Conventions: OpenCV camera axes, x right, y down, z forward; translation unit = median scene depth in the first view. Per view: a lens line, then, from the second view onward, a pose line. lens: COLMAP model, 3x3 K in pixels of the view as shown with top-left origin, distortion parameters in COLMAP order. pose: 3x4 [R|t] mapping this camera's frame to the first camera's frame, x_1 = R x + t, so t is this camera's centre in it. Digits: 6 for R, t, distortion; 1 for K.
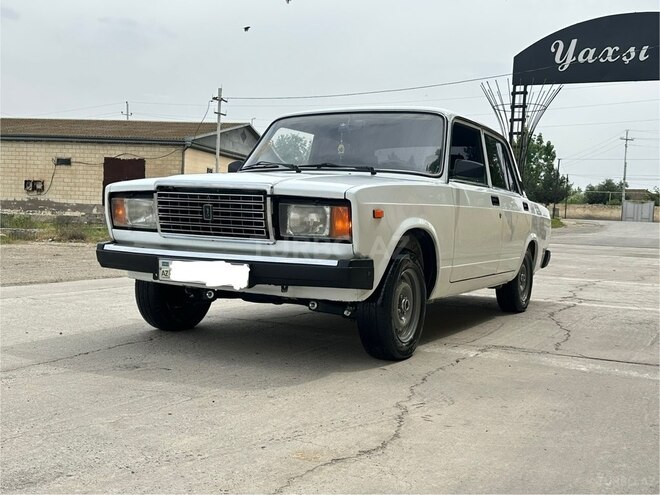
lens RADIAL K [[727.5, 0, 330.0], [0, 727.5, 247.5], [0, 0, 1]] dist [0.003062, -0.004090]
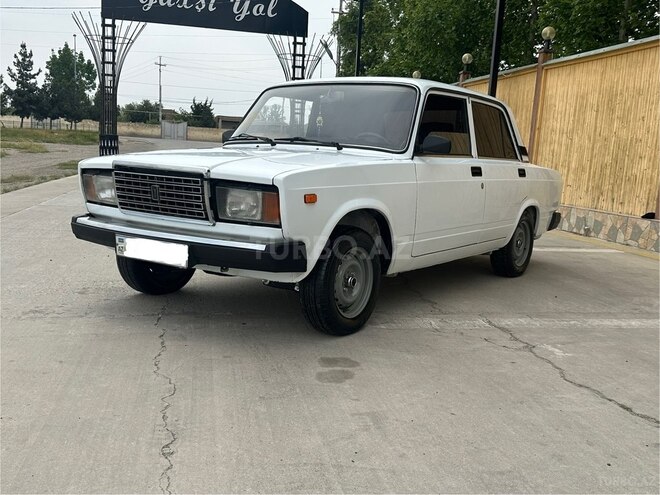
lens RADIAL K [[666.5, 0, 330.0], [0, 666.5, 247.5], [0, 0, 1]] dist [0.071261, -0.006345]
pose [[0.992178, 0.020731, -0.123095, 0.195476], [-0.009139, 0.995530, 0.093999, -0.061594], [0.124493, -0.092139, 0.987933, 0.074406]]
